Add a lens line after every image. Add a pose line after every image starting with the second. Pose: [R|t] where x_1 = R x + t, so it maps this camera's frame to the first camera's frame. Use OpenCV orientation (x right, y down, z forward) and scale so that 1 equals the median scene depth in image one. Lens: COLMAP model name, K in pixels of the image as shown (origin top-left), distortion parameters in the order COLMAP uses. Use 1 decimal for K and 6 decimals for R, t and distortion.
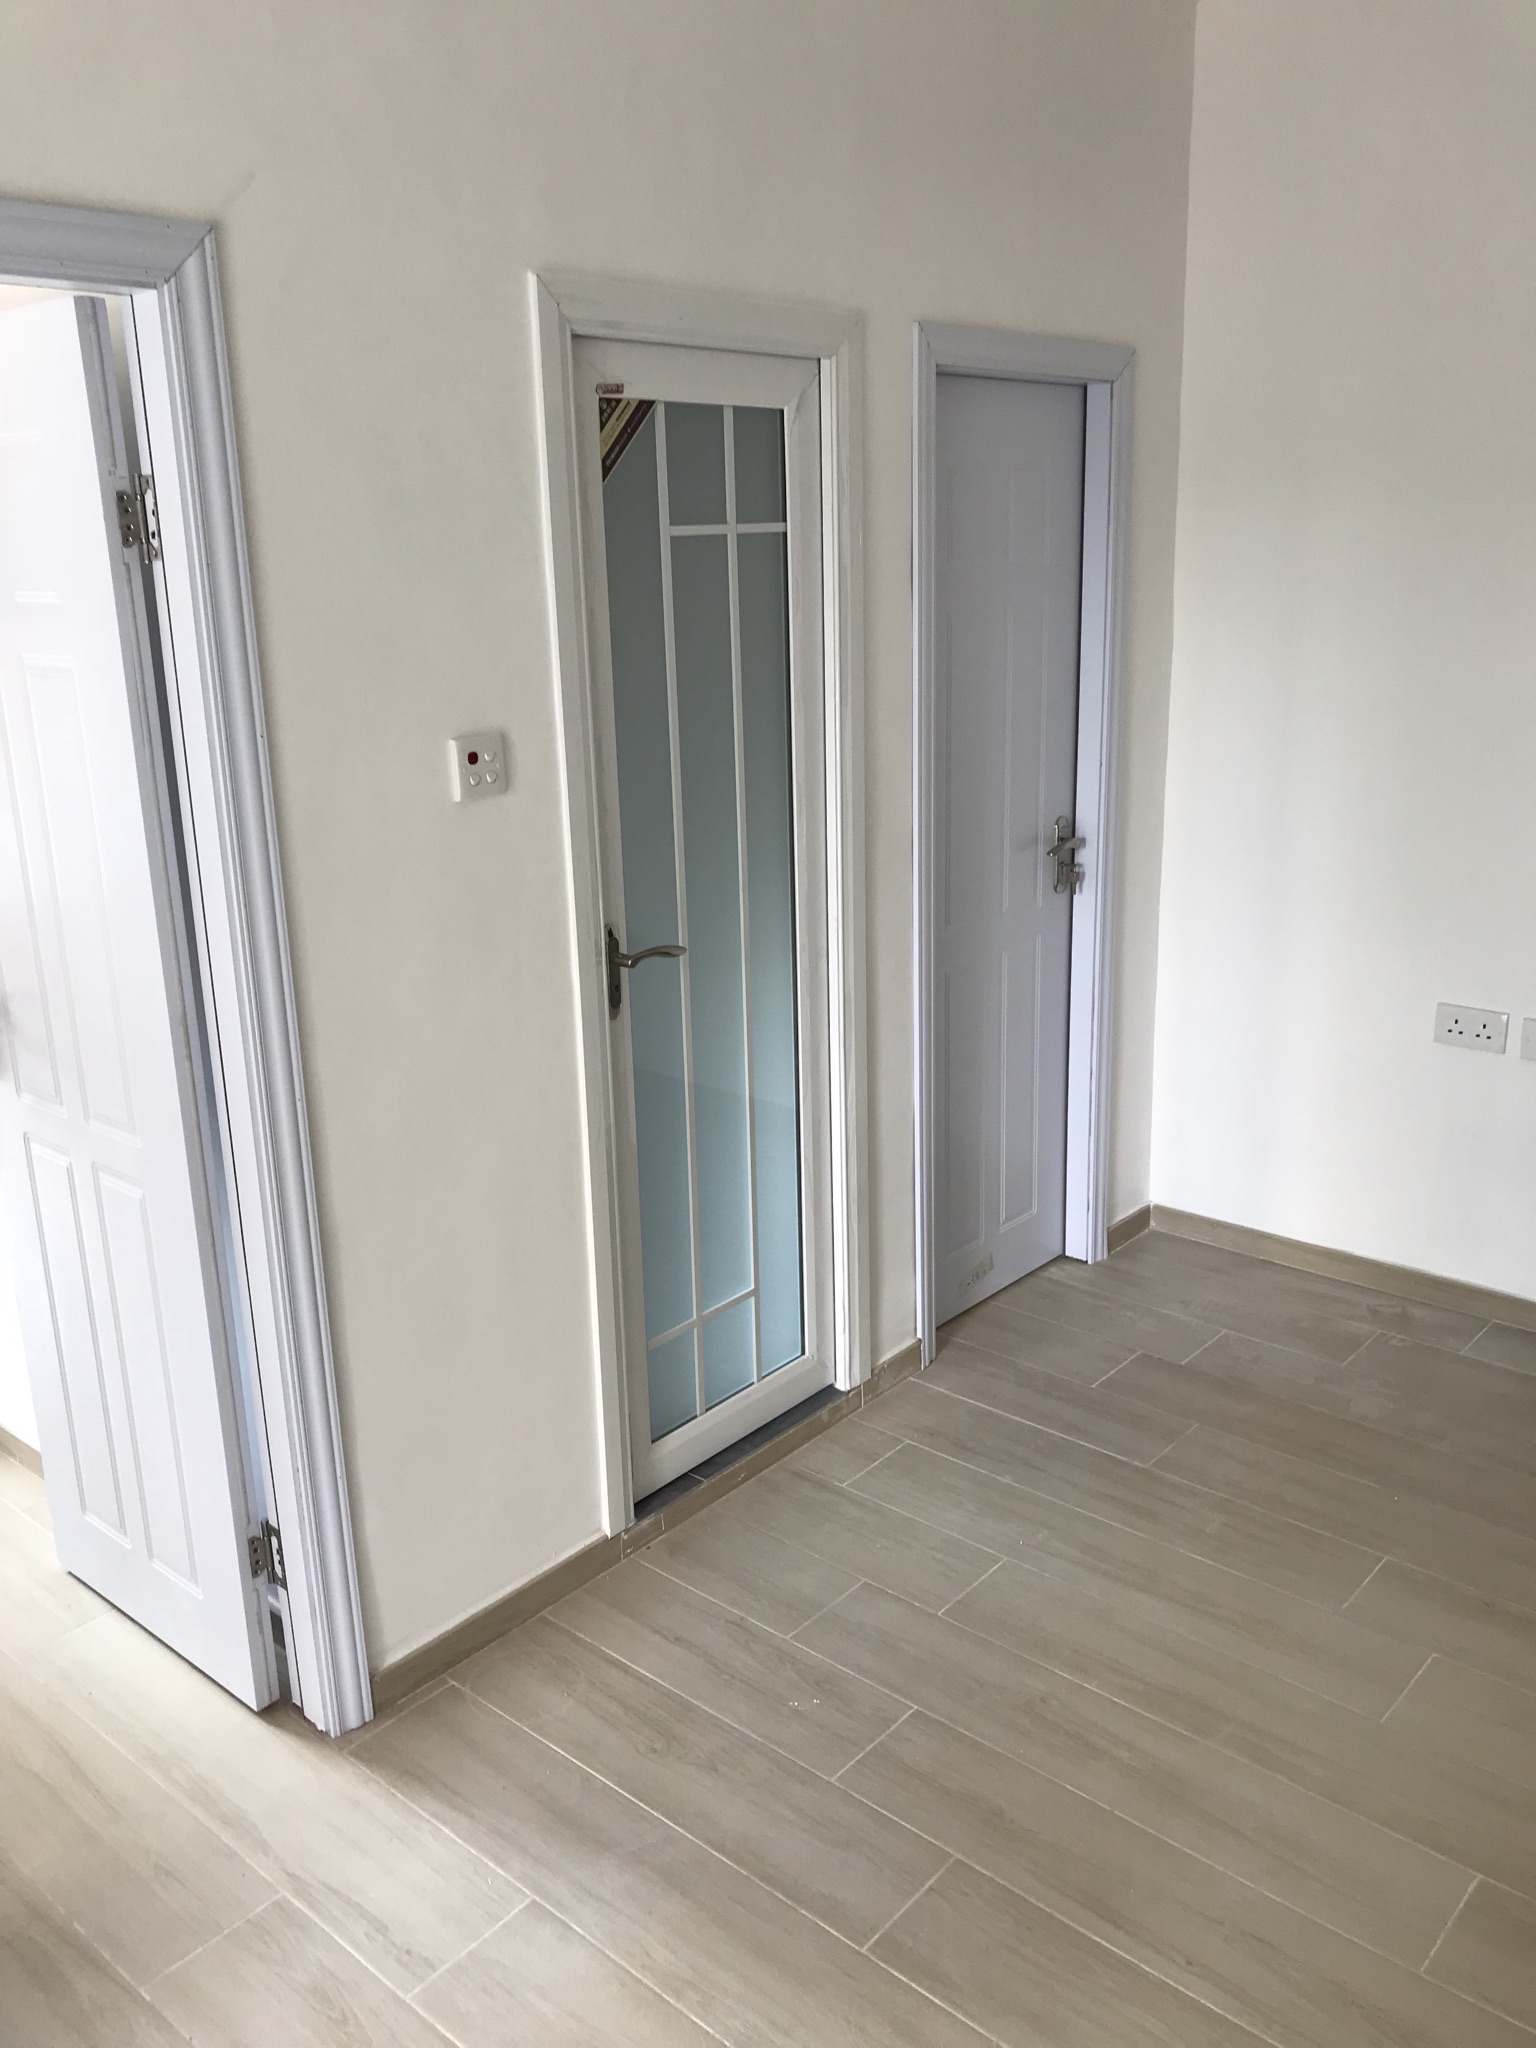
lens RADIAL K [[1690.1, 0, 768.0], [0, 1690.1, 1024.0], [0, 0, 1]] dist [0.011437, 0.008002]
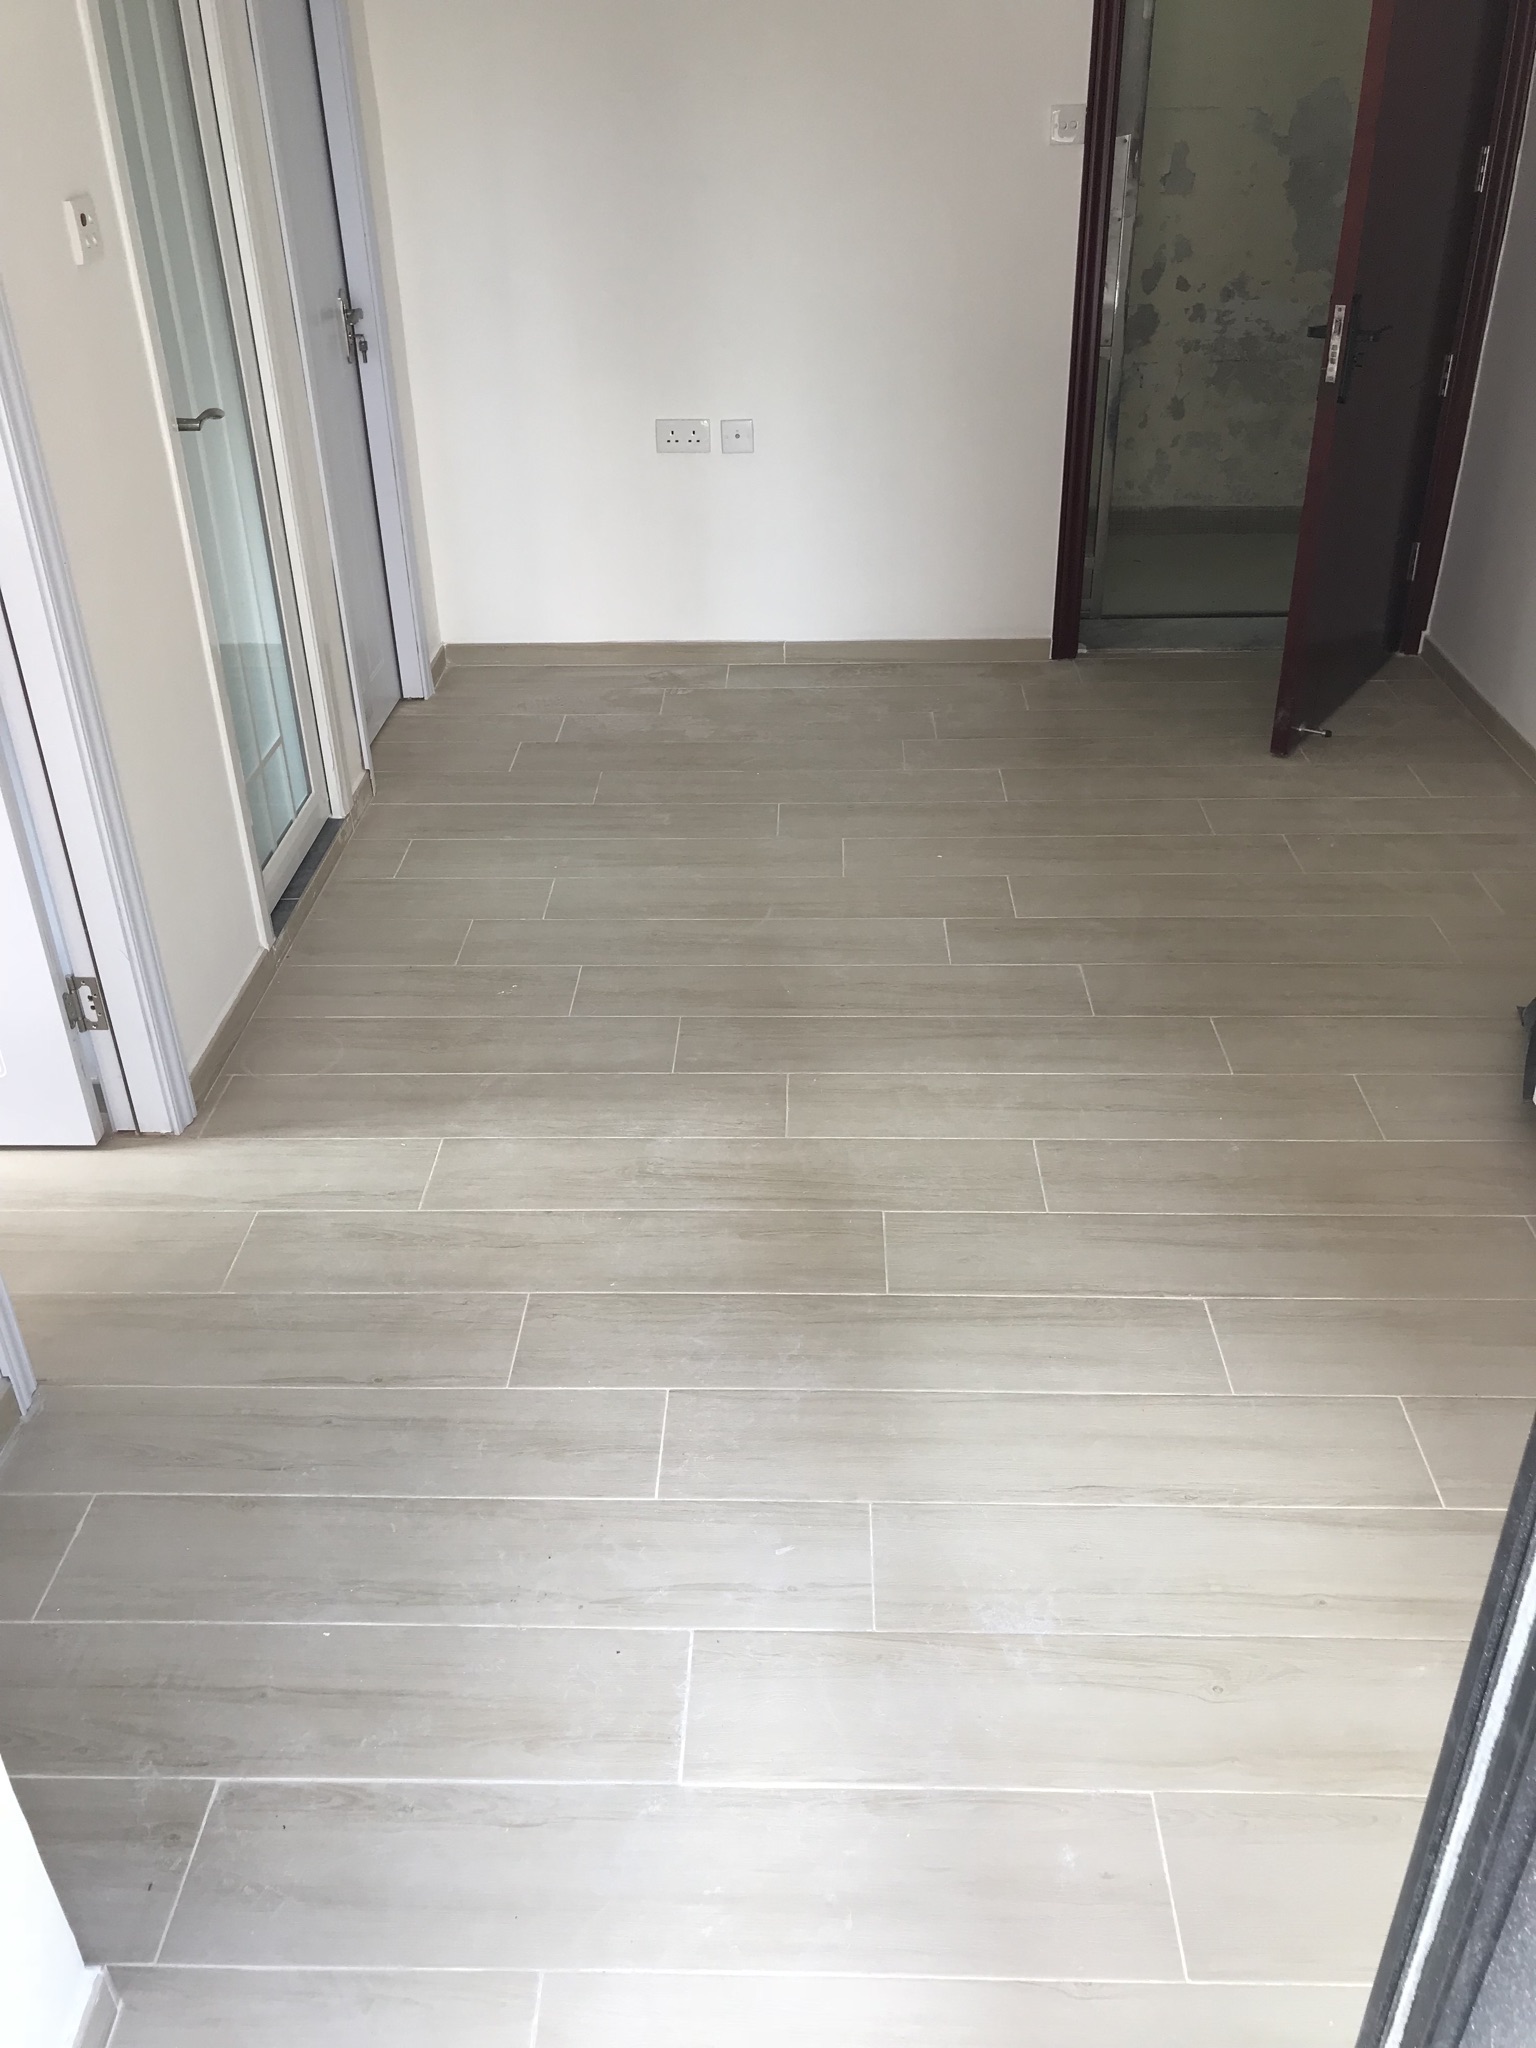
lens RADIAL K [[1690.1, 0, 768.0], [0, 1690.1, 1024.0], [0, 0, 1]] dist [0.011437, 0.008002]
pose [[0.771579, -0.319914, 0.549837, -0.521955], [0.175423, 0.937833, 0.299494, 0.063680], [-0.611468, -0.134629, 0.779732, -0.144788]]
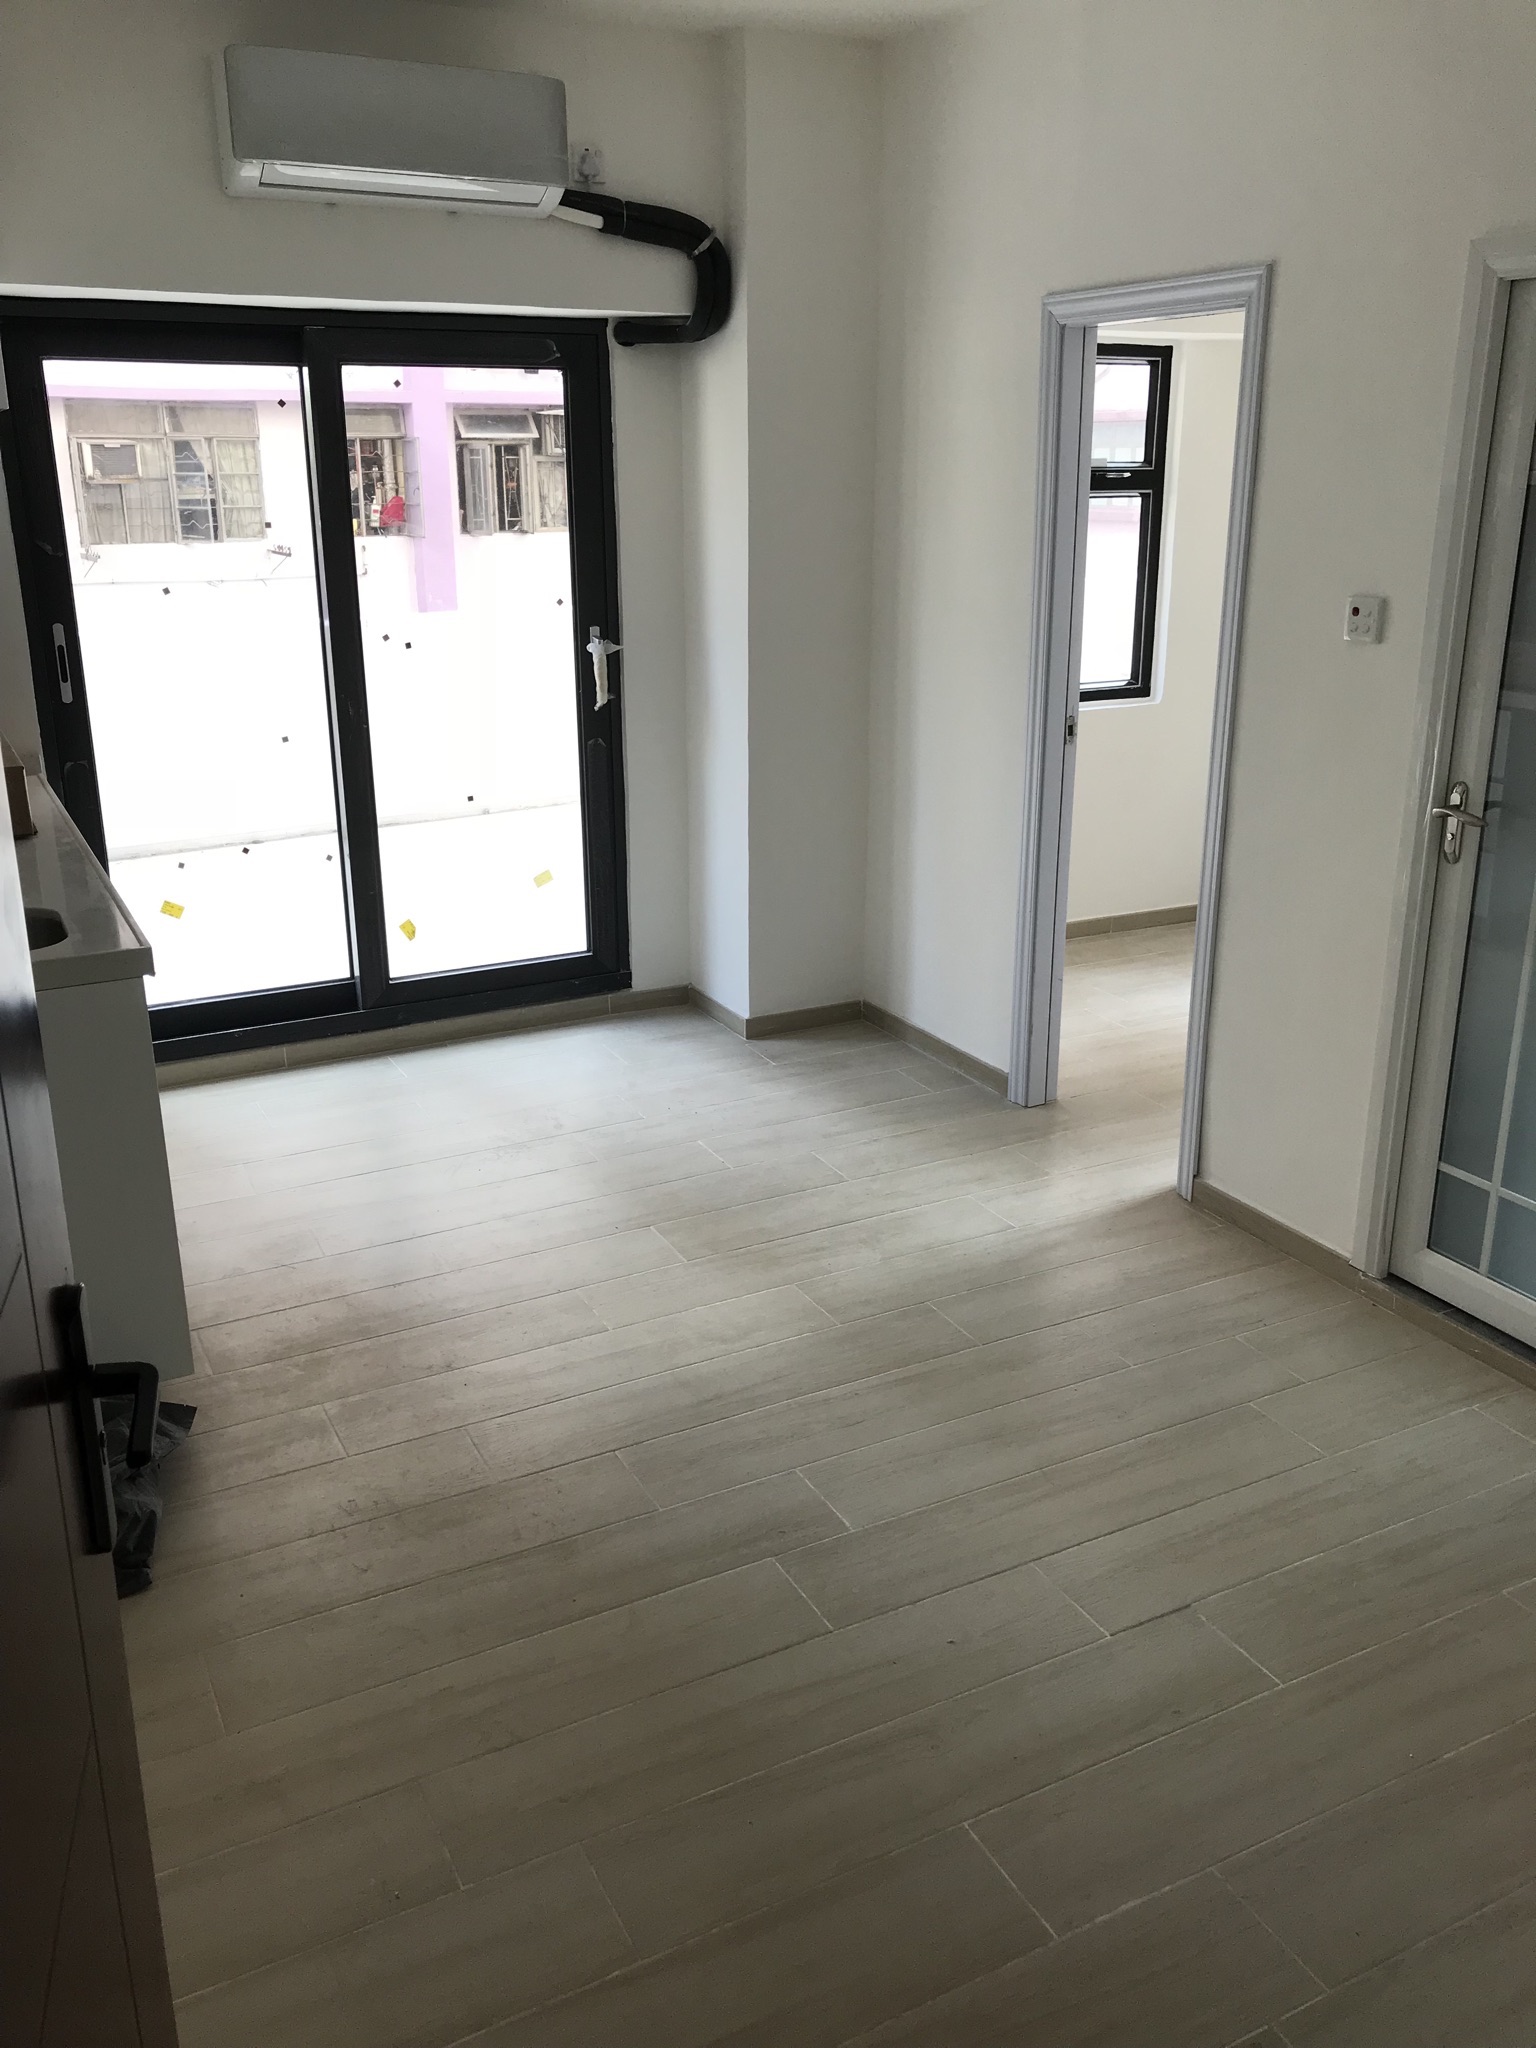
lens RADIAL K [[1690.1, 0, 768.0], [0, 1690.1, 1024.0], [0, 0, 1]] dist [0.011437, 0.008002]
pose [[-0.367464, 0.318488, -0.873805, 1.175186], [-0.249155, 0.871483, 0.422420, -0.290842], [0.896043, 0.372937, -0.240886, 0.906050]]
